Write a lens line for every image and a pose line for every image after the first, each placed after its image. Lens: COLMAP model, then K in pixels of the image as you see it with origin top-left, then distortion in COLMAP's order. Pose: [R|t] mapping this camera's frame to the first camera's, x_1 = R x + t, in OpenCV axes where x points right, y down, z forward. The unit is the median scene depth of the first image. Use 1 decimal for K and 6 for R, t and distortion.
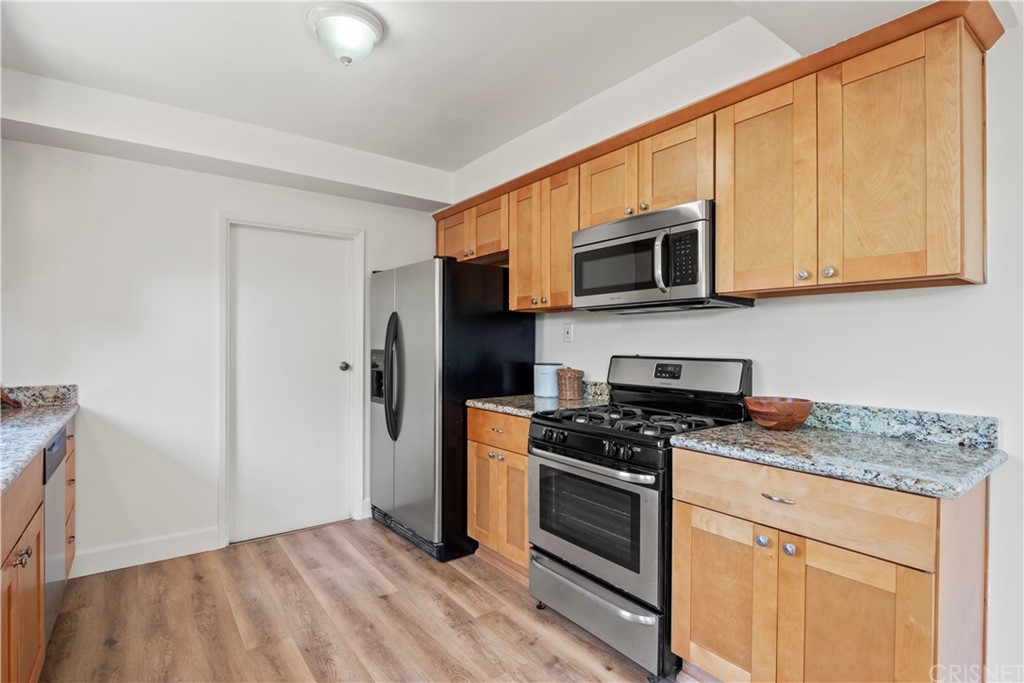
lens RADIAL K [[501.2, 0, 506.1], [0, 501.2, 340.8], [0, 0, 1]] dist [-0.005175, -0.006678]
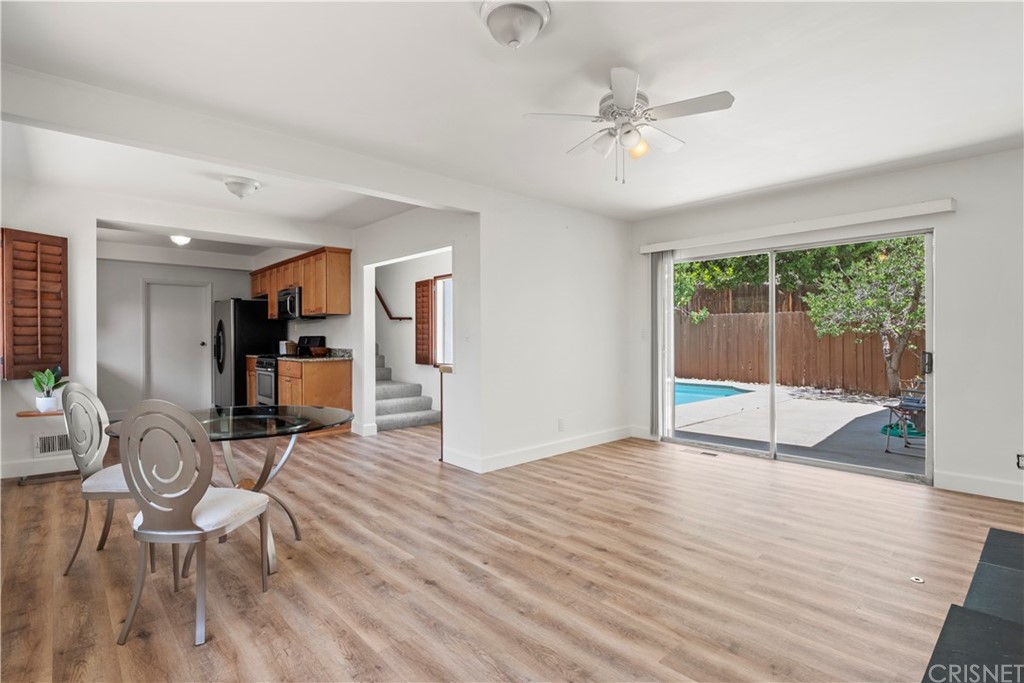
lens RADIAL K [[501.2, 0, 506.1], [0, 501.2, 340.8], [0, 0, 1]] dist [-0.005175, -0.006678]
pose [[0.994974, -0.008710, 0.099757, 1.188431], [0.008001, 0.999940, 0.007501, 0.047978], [-0.099816, -0.006665, 0.994984, -2.001845]]
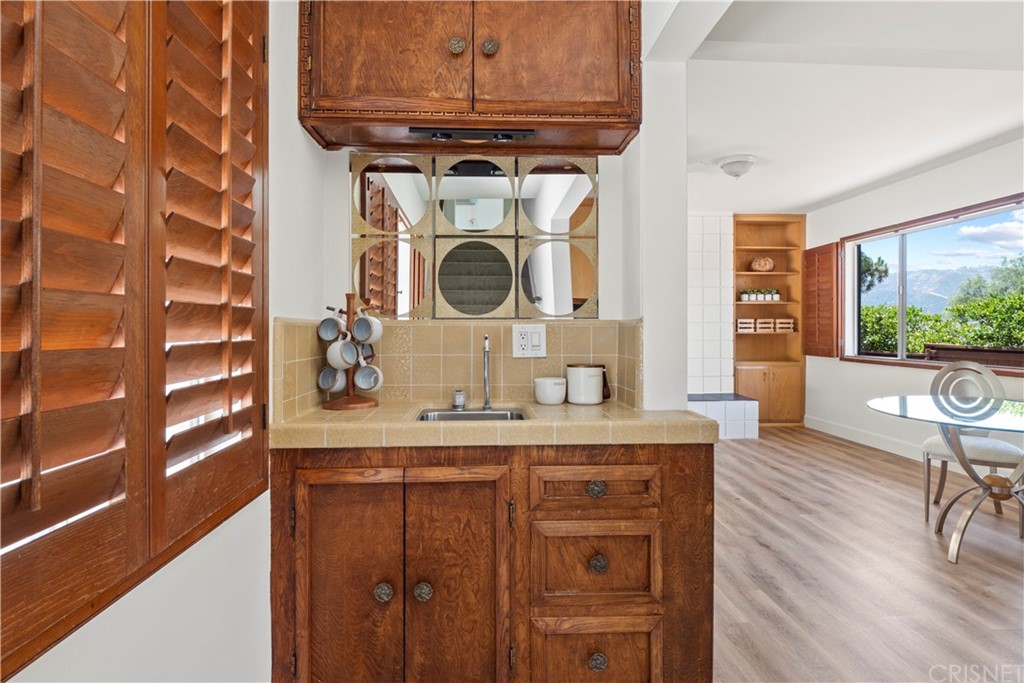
lens RADIAL K [[507.1, 0, 509.4], [0, 507.1, 327.2], [0, 0, 1]] dist [-0.007734, -0.006650]
pose [[-0.834859, -0.001340, 0.550462, 0.999169], [-0.001341, 0.999999, 0.000400, 0.050209], [-0.550462, -0.000404, -0.834860, 0.642638]]
